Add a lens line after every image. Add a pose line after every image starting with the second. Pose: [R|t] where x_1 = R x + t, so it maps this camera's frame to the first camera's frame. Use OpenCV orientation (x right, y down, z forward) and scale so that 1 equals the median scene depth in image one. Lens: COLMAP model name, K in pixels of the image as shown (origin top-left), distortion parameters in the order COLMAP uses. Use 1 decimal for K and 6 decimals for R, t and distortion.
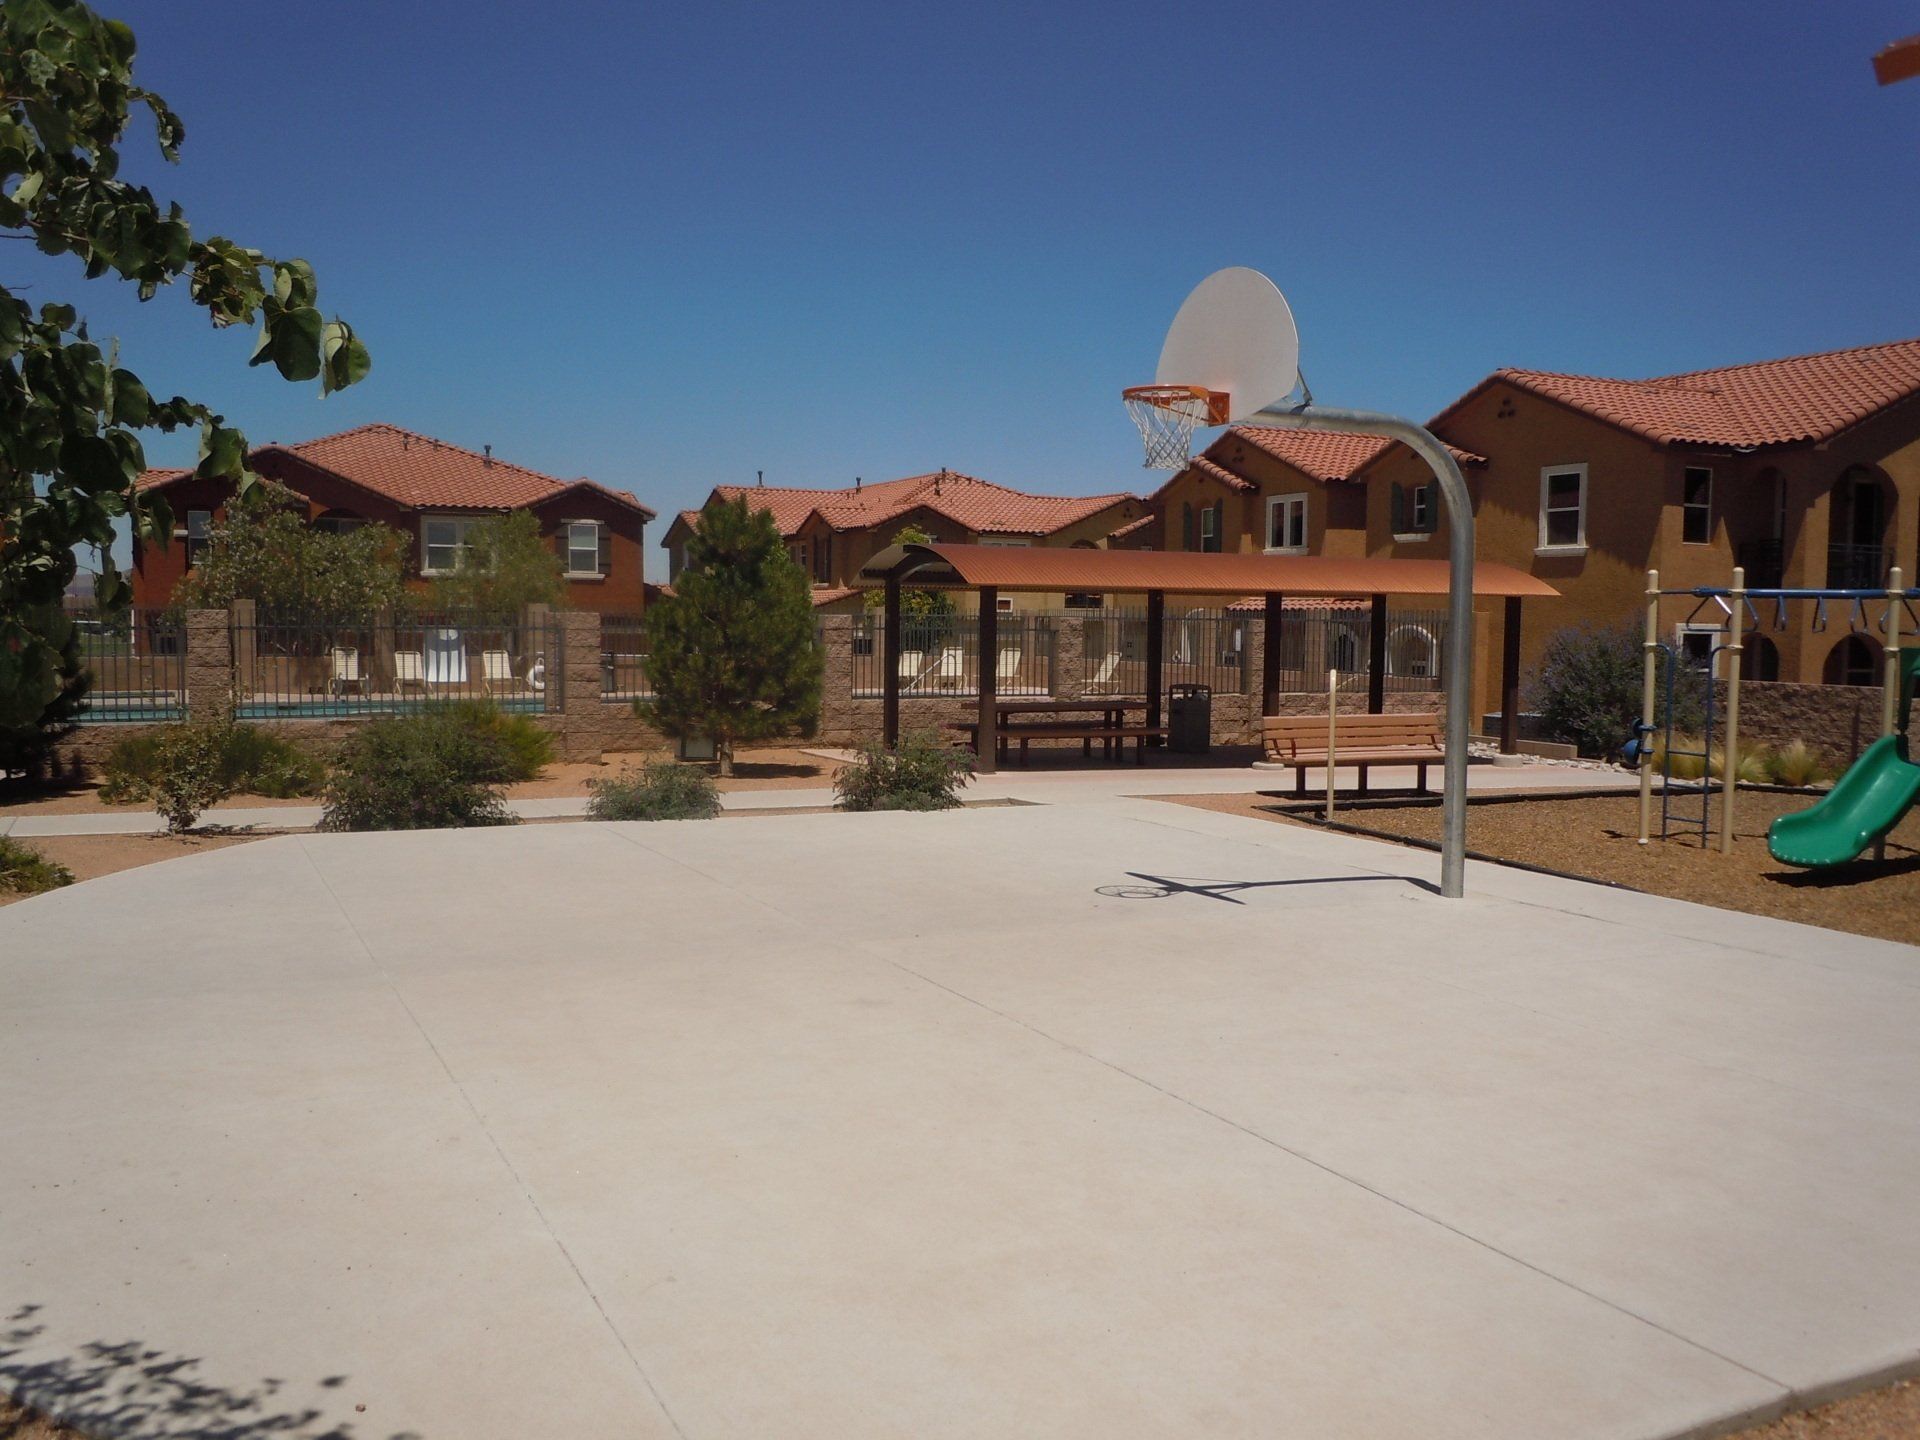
lens RADIAL K [[1410.4, 0, 969.5], [0, 1410.4, 754.8], [0, 0, 1]] dist [0.003566, -0.020536]
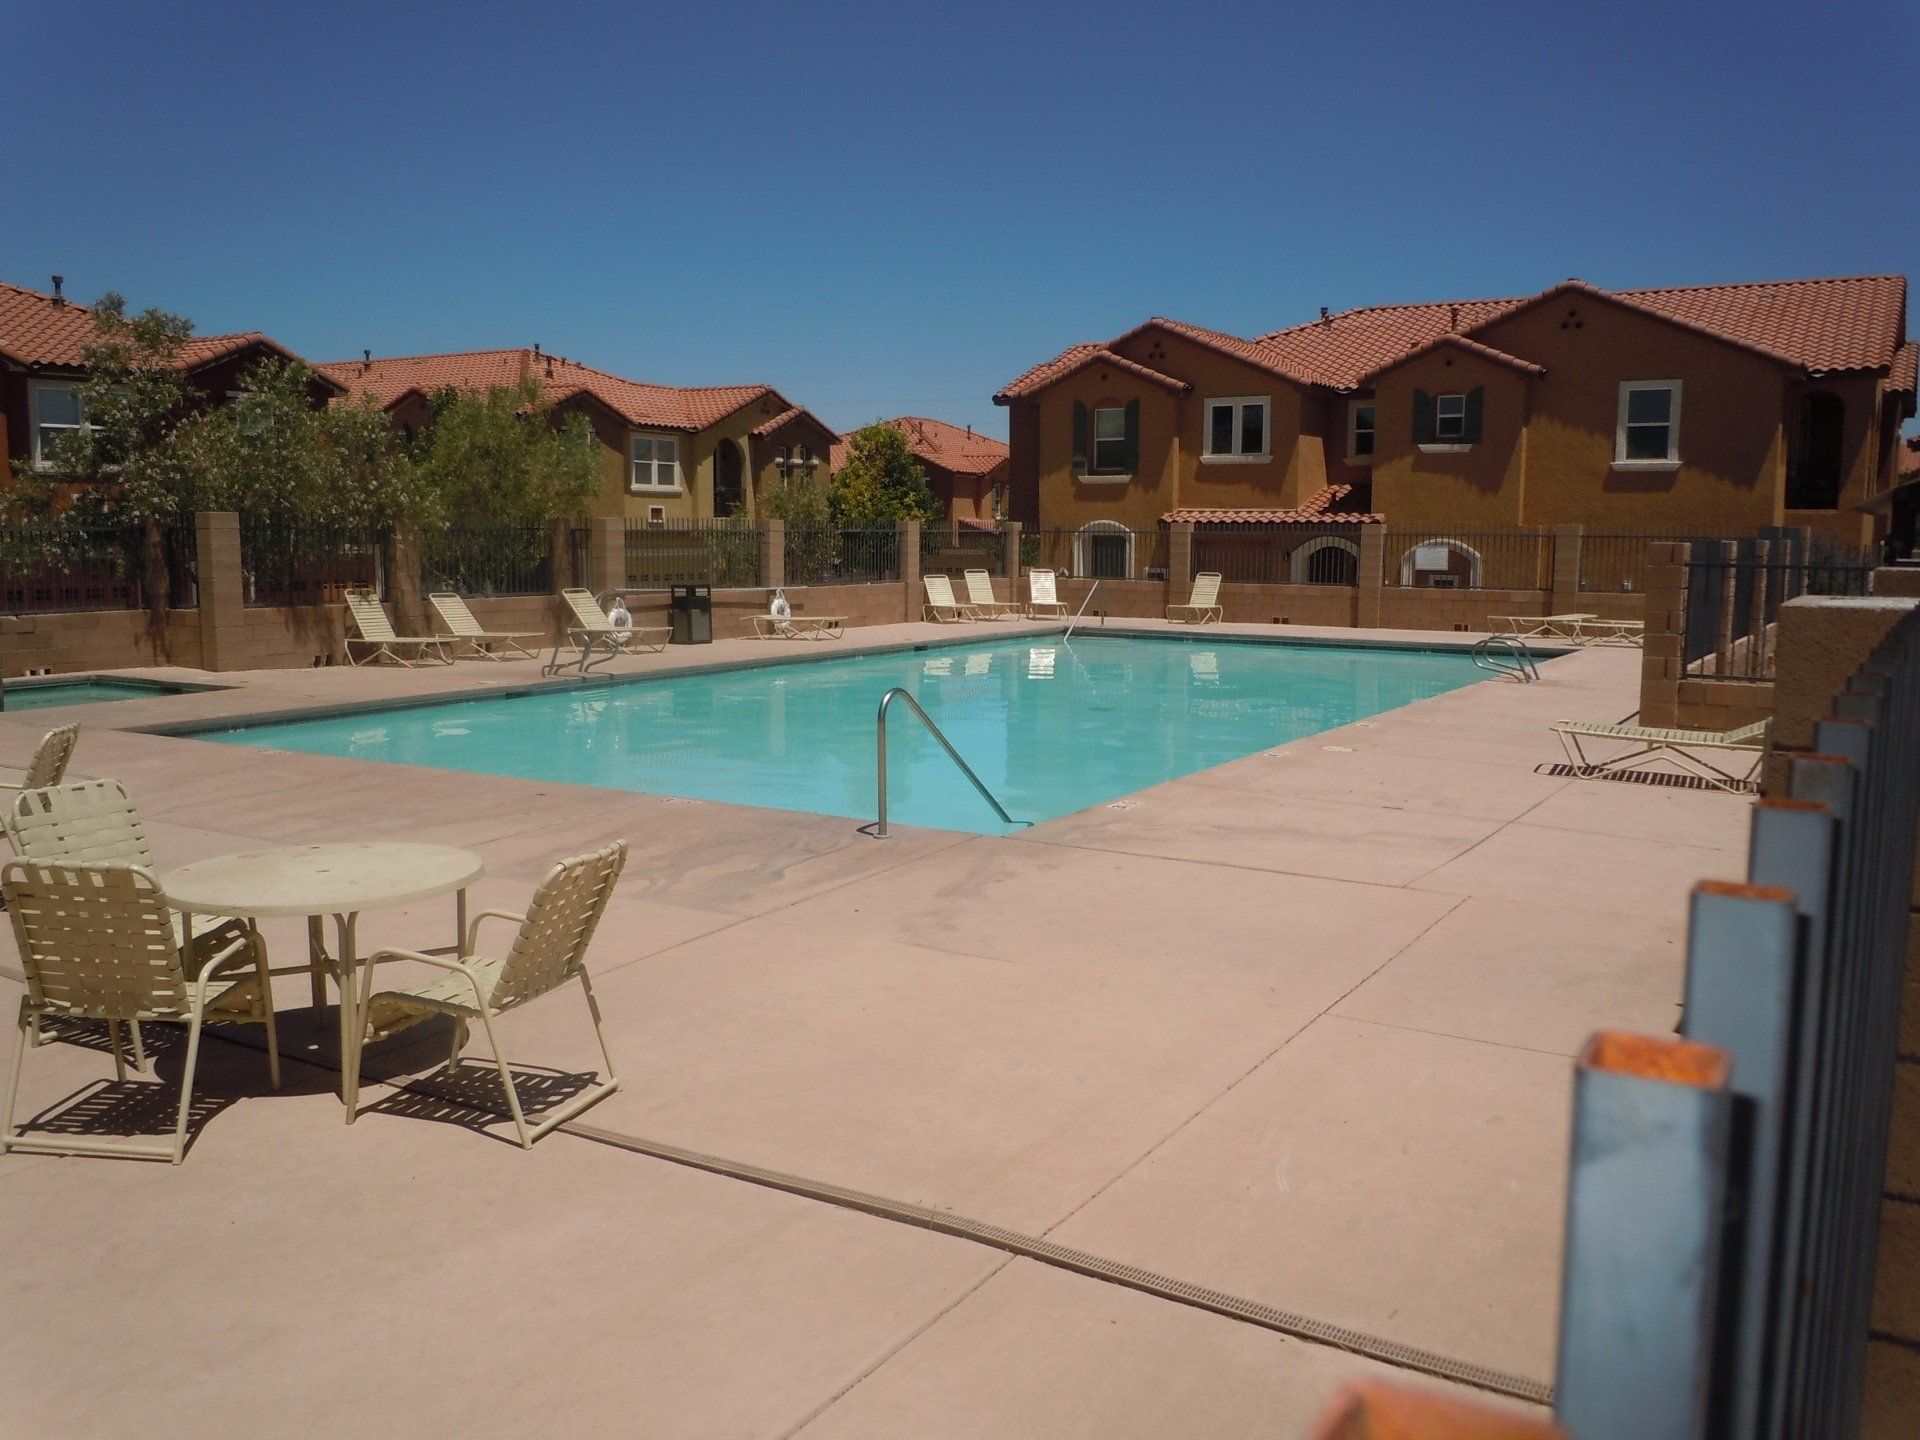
lens RADIAL K [[1410.4, 0, 969.5], [0, 1410.4, 754.8], [0, 0, 1]] dist [0.003566, -0.020536]
pose [[0.877824, -0.081791, 0.471949, -0.411476], [0.048335, 0.995409, 0.082606, -0.035395], [-0.476539, -0.049701, 0.877747, 0.262005]]
